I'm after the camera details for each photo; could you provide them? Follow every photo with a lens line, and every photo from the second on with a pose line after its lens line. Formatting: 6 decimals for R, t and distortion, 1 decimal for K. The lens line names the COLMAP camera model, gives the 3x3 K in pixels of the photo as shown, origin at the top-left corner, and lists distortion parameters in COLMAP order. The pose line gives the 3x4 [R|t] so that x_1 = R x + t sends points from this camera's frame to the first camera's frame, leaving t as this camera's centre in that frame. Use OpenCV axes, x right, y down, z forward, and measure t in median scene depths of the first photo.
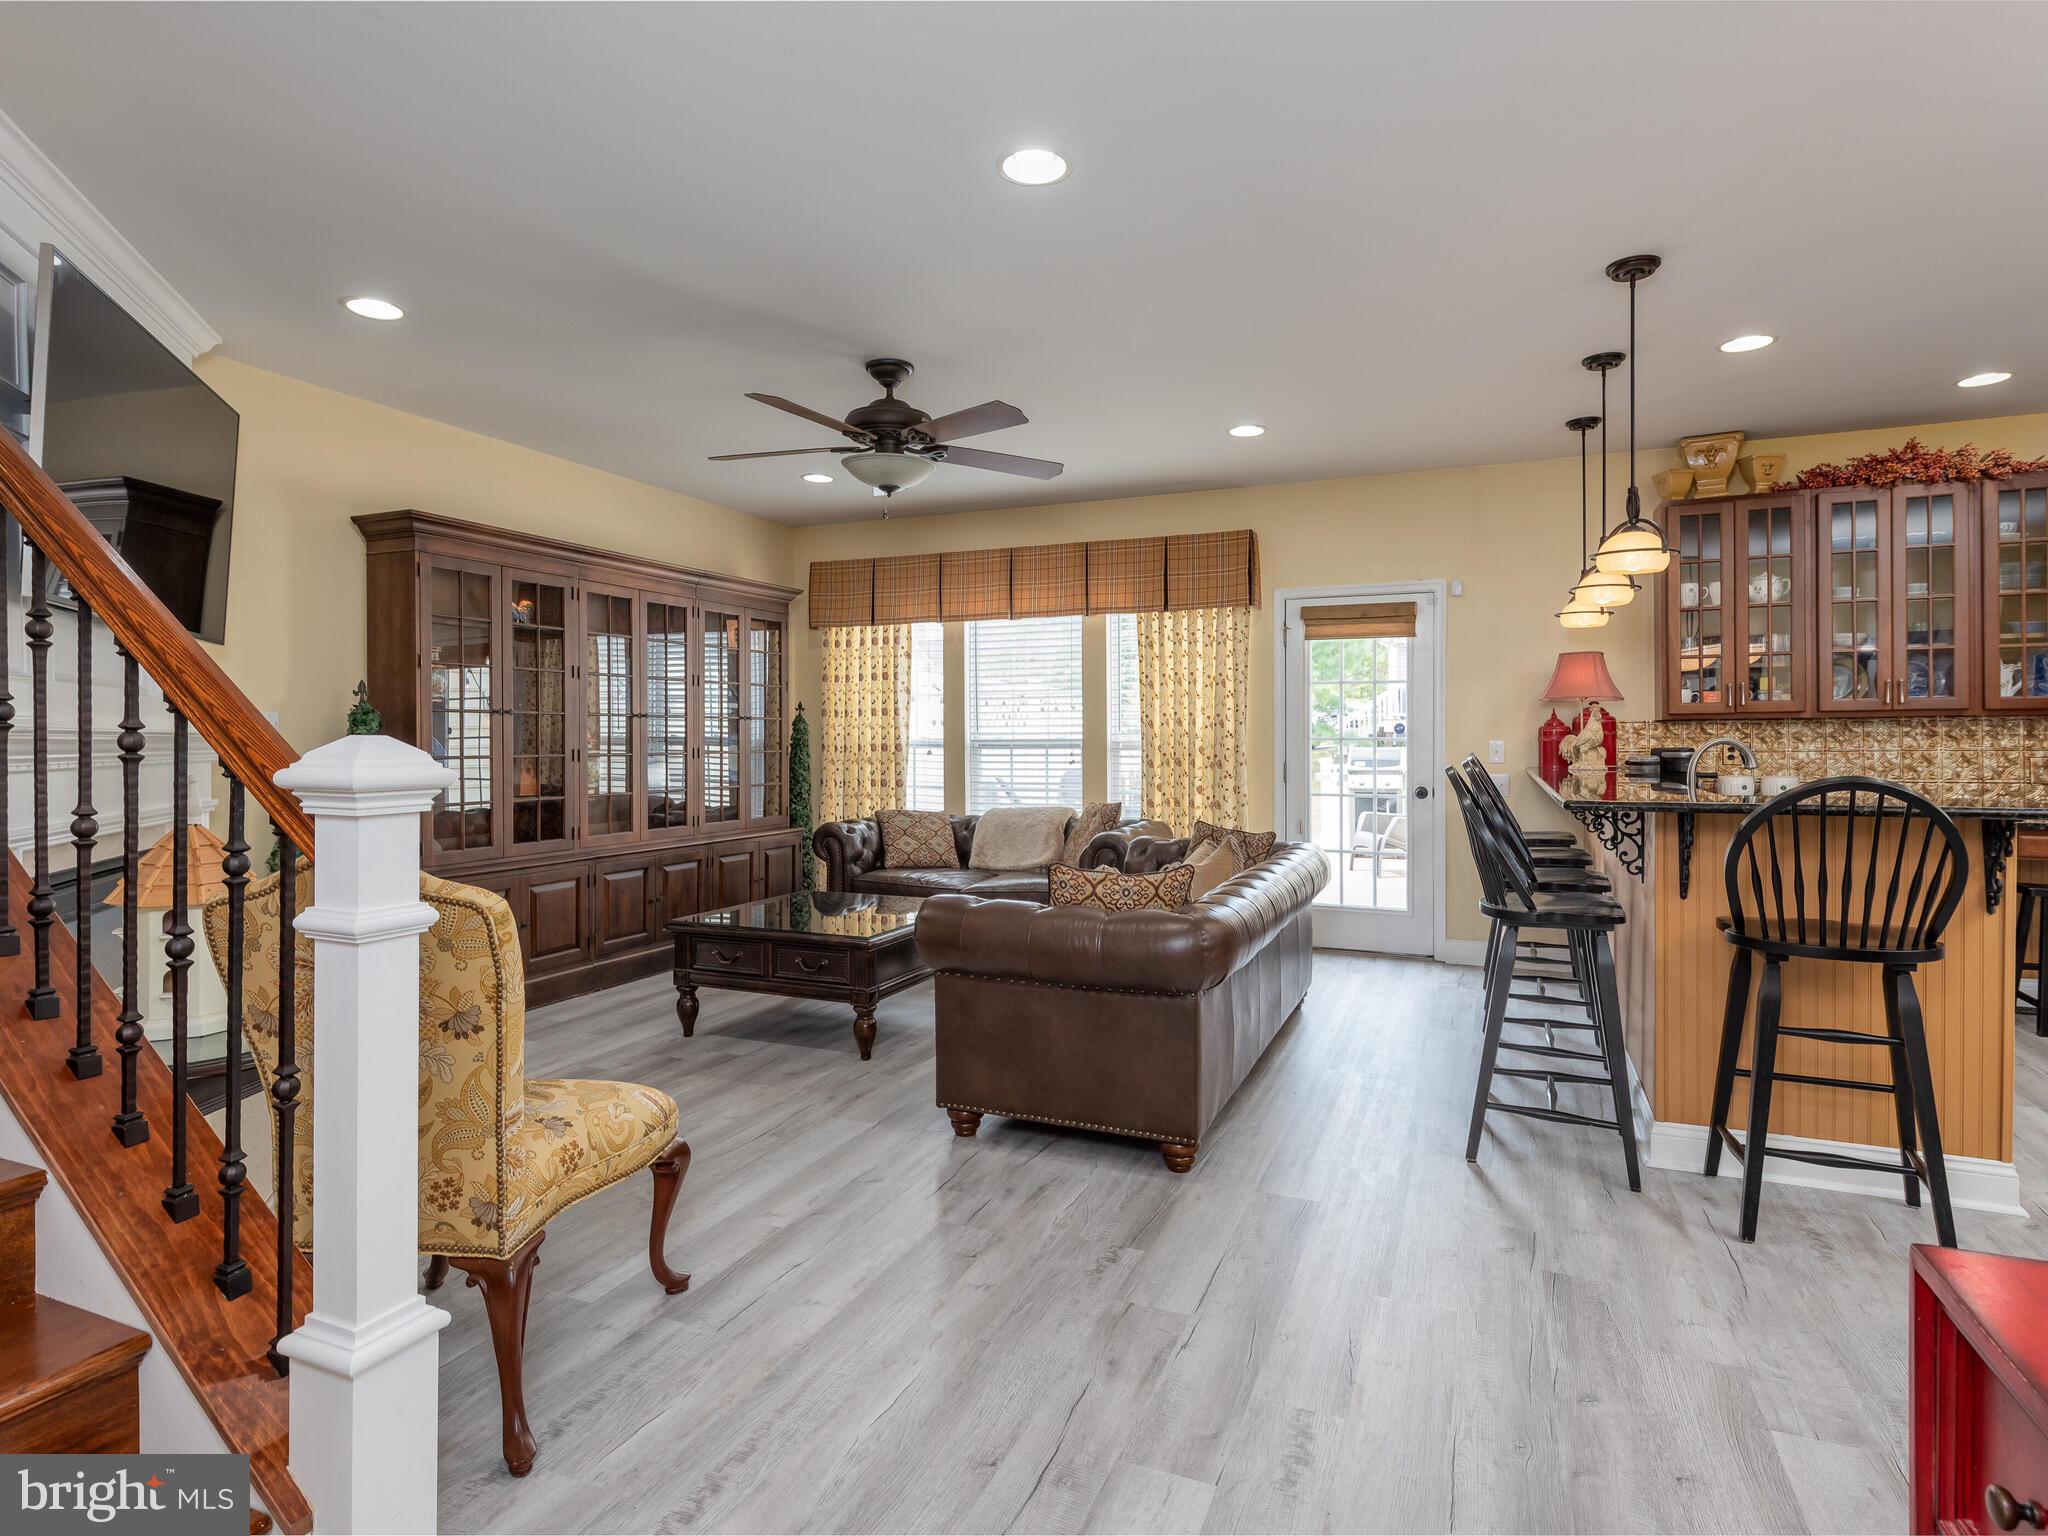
lens RADIAL K [[1086.7, 0, 1028.4], [0, 1086.7, 742.5], [0, 0, 1]] dist [0.006922, -0.005803]
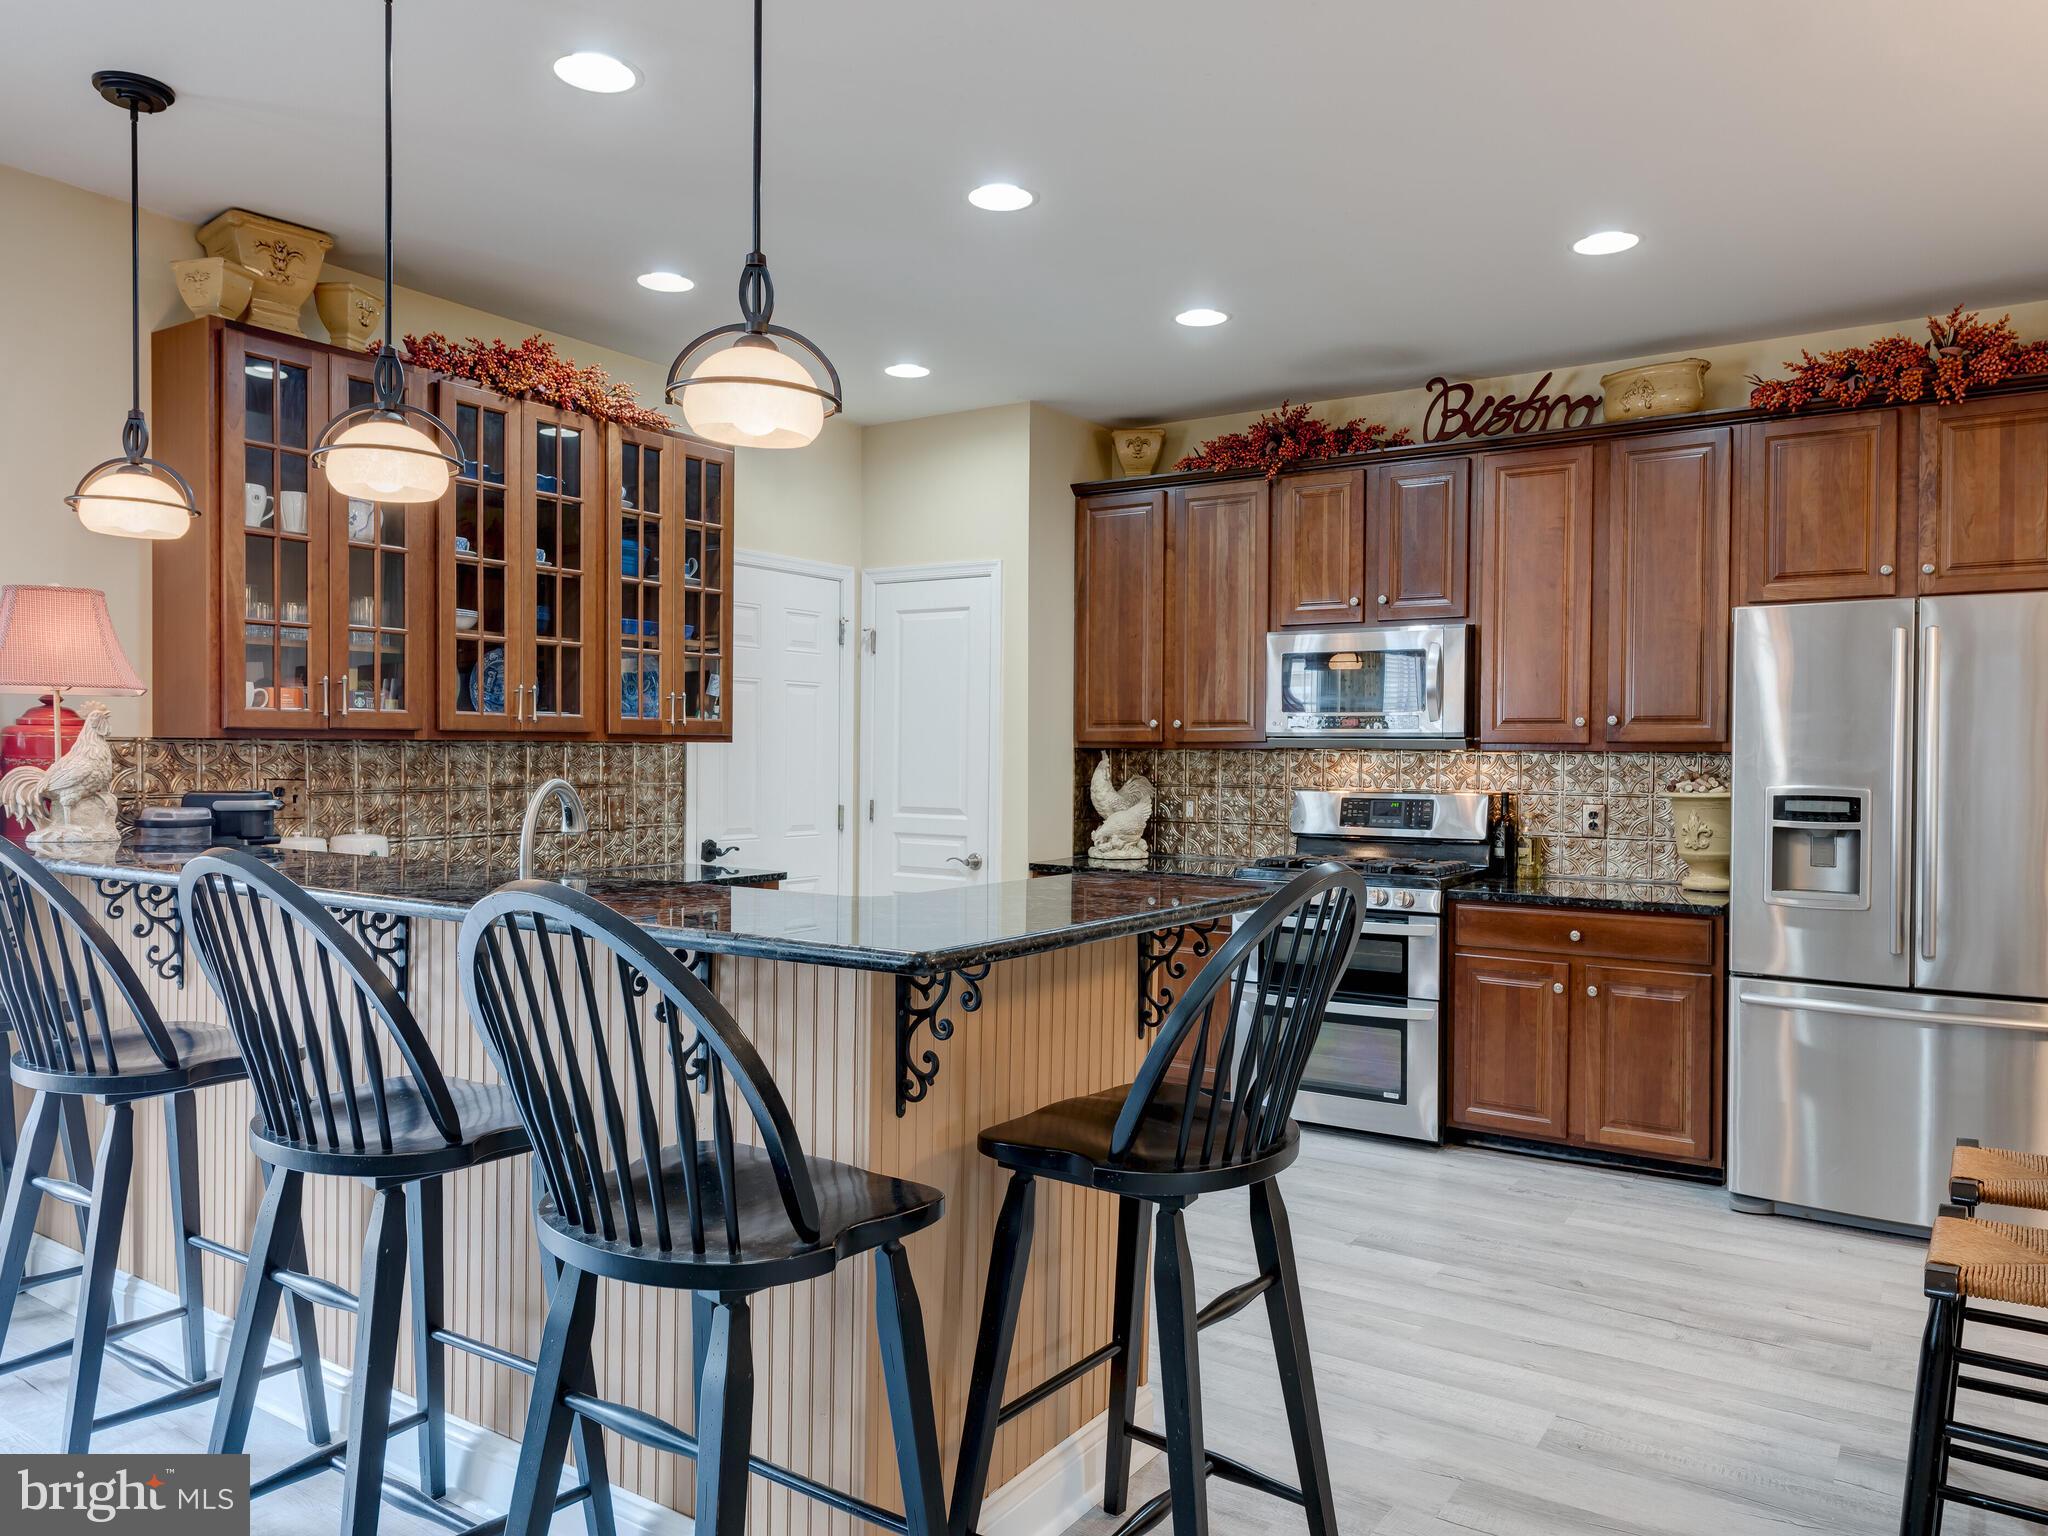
lens RADIAL K [[1421.5, 0, 1024.0], [0, 1421.5, 768.0], [0, 0, 1]] dist [0.009778, -0.005053]
pose [[0.182899, -0.003018, 0.983127, -0.015117], [-0.004417, 0.999983, 0.003891, -0.011189], [-0.983122, -0.005054, 0.182883, 0.508321]]
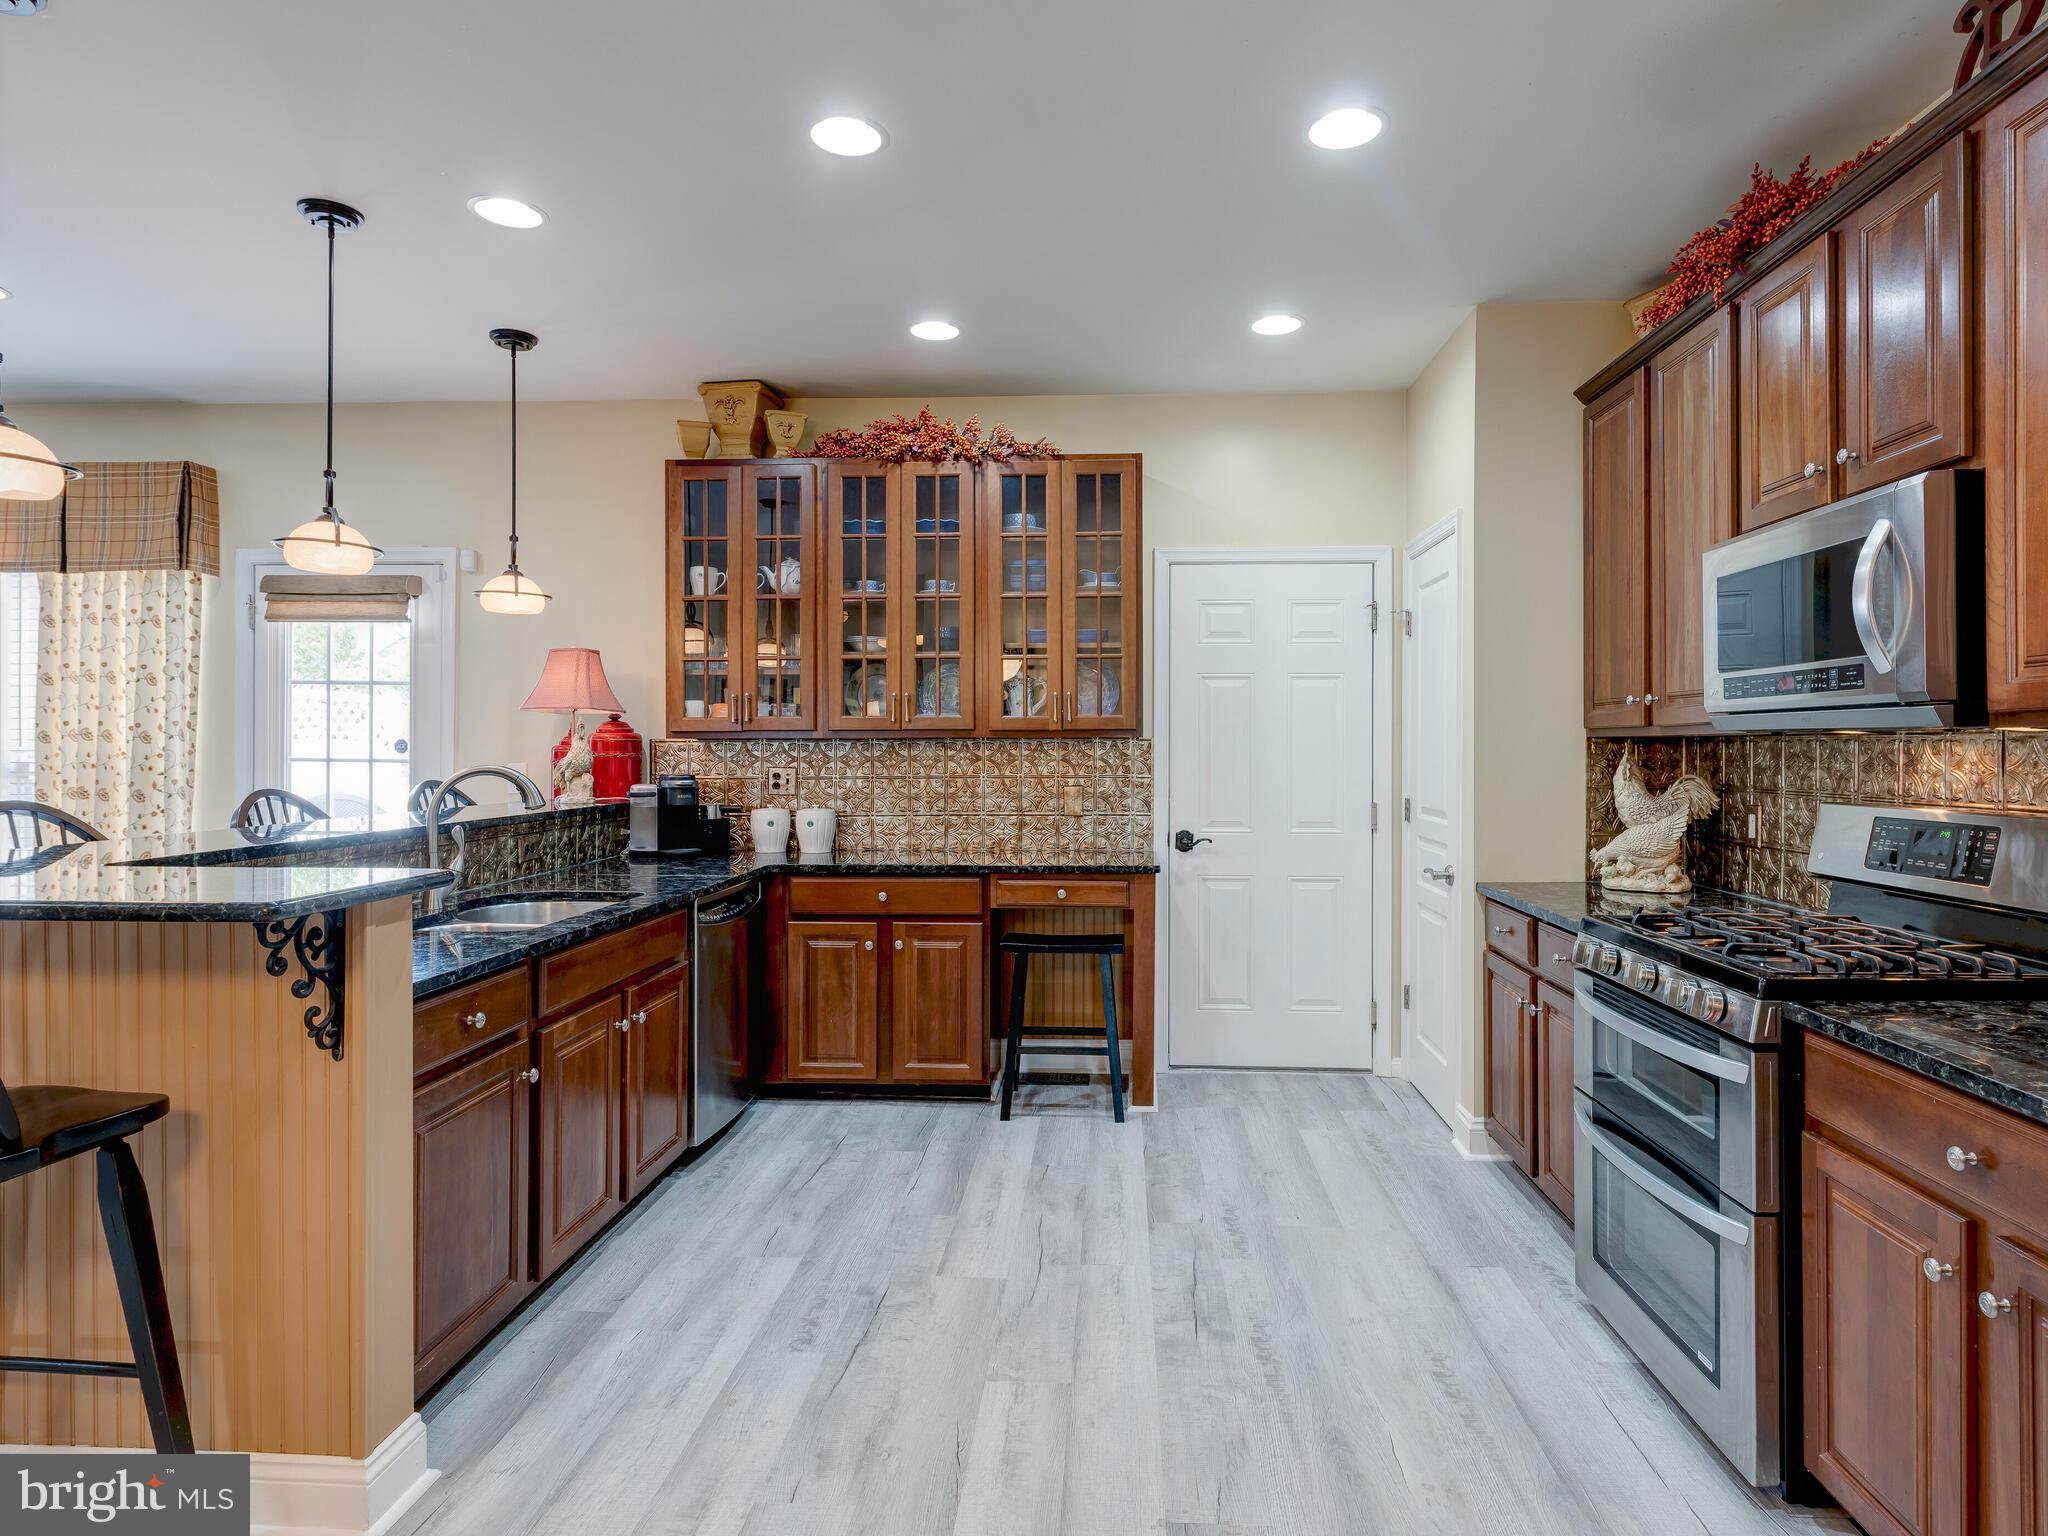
lens RADIAL K [[1132.6, 0, 1073.1], [0, 1132.6, 746.0], [0, 0, 1]] dist [0.011189, -0.007044]
pose [[0.936333, 0.007383, 0.351036, 0.585253], [-0.004725, 0.999953, -0.008426, -0.010562], [-0.351082, 0.006231, 0.936324, 0.137880]]
